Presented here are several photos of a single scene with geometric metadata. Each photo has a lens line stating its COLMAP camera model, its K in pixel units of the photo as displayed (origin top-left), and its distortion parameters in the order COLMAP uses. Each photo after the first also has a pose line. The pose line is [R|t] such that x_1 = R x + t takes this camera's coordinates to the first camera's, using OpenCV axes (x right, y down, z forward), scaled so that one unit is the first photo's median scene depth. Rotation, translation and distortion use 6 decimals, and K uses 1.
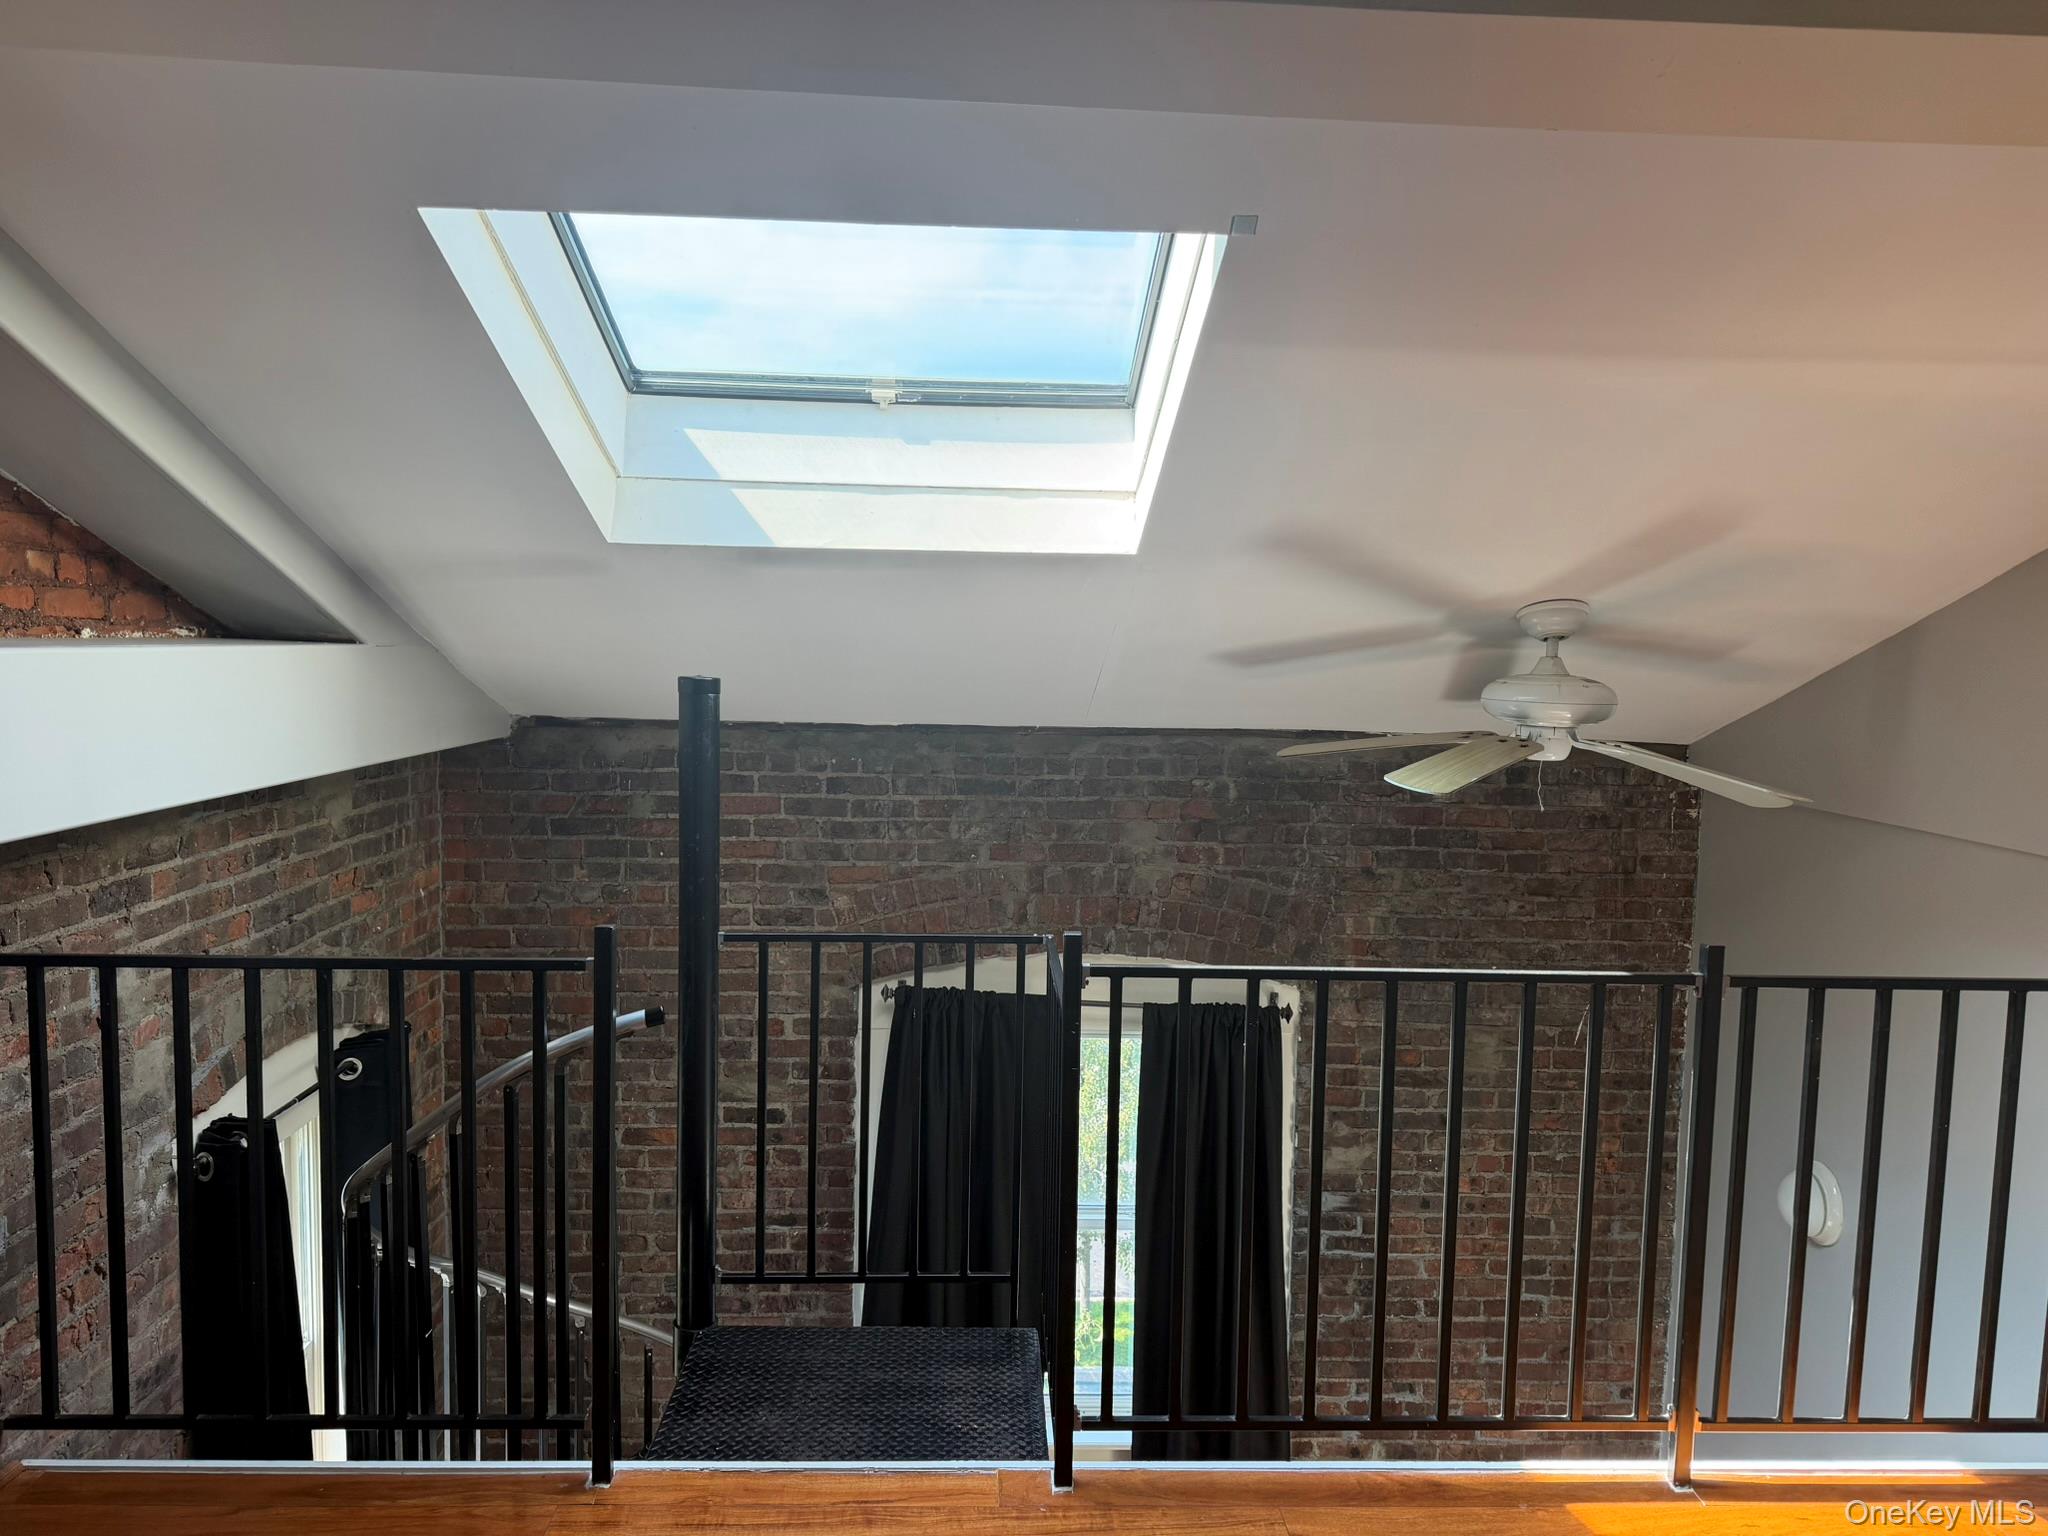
lens RADIAL K [[1447.1, 0, 983.7], [0, 1447.1, 789.5], [0, 0, 1]] dist [0.055321, -0.072622]
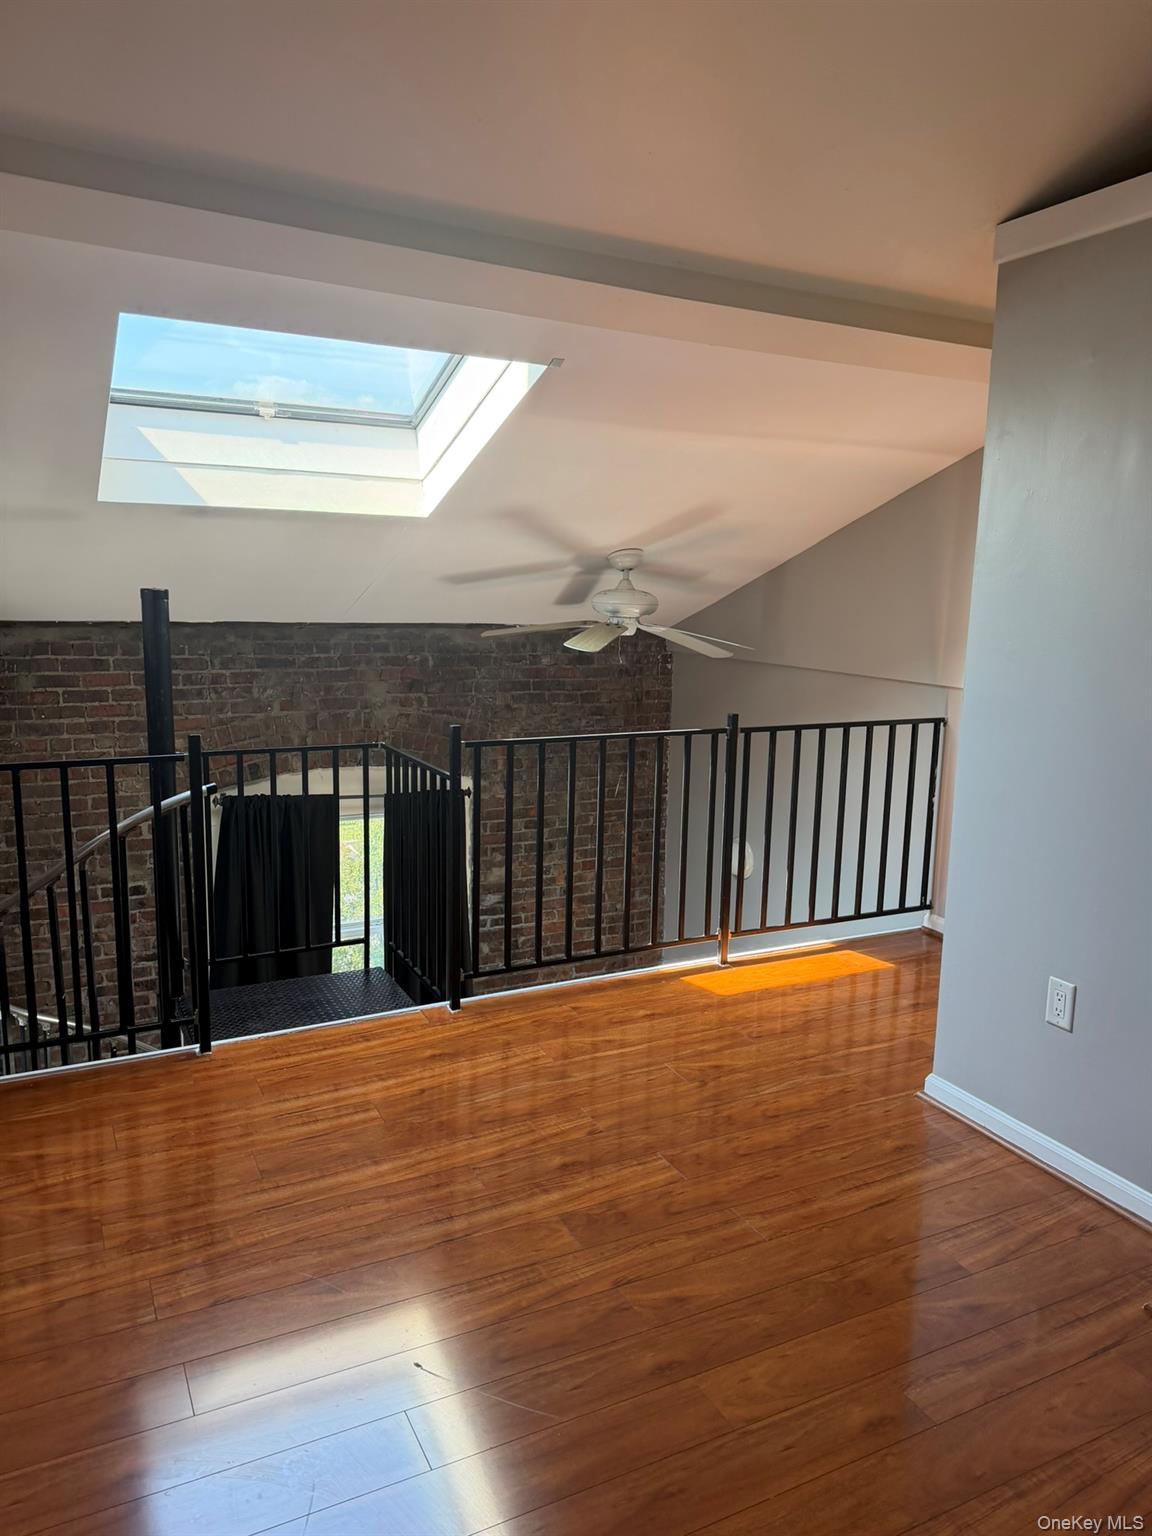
lens RADIAL K [[1073.3, 0, 576.0], [0, 1073.3, 768.0], [0, 0, 1]] dist [0.087175, -0.133386]
pose [[0.900851, -0.071407, 0.428216, -0.211725], [0.036587, 0.995358, 0.089012, 0.018913], [-0.432585, -0.064520, 0.899282, -0.179235]]
